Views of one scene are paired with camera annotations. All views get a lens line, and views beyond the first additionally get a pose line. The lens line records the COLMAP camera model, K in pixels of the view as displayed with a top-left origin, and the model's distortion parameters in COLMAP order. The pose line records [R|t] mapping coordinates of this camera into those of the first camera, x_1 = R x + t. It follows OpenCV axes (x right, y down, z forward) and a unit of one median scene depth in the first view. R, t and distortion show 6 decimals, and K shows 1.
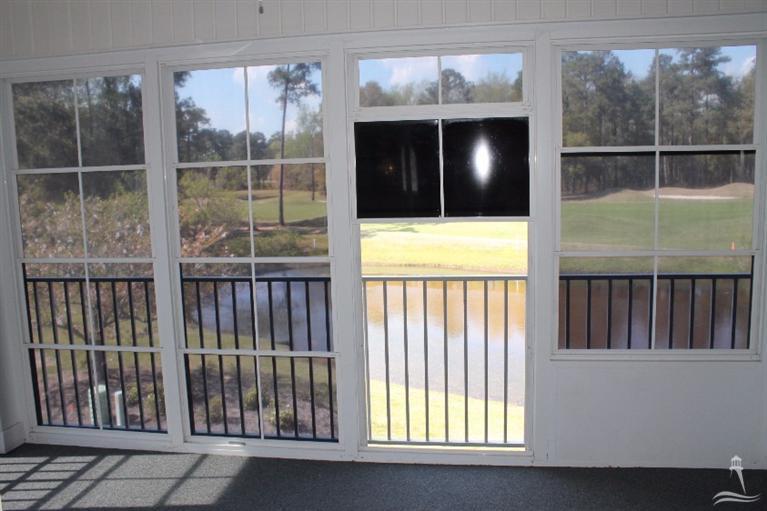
lens RADIAL K [[660.6, 0, 383.5], [0, 660.6, 255.5], [0, 0, 1]] dist [-0.158960, 0.152035]
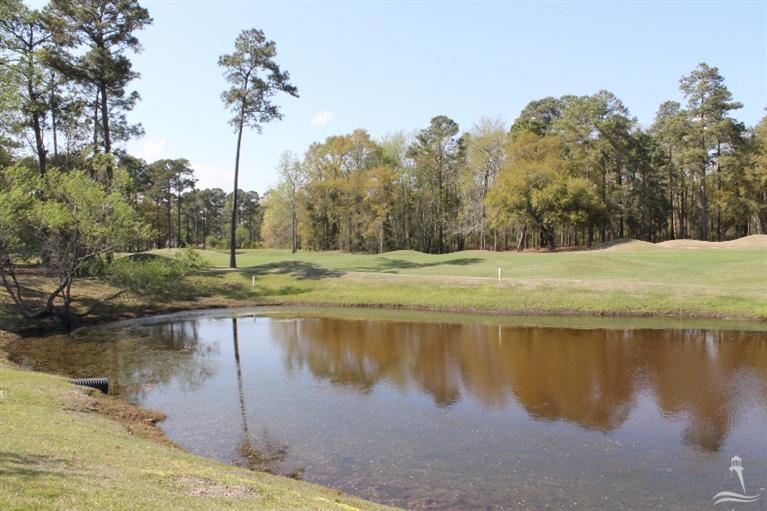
lens RADIAL K [[660.6, 0, 383.5], [0, 660.6, 255.5], [0, 0, 1]] dist [-0.158960, 0.152035]
pose [[0.999841, 0.015160, -0.009344, 0.033162], [-0.016077, 0.994081, -0.107447, 0.018687], [0.007660, 0.107580, 0.994167, 0.096293]]
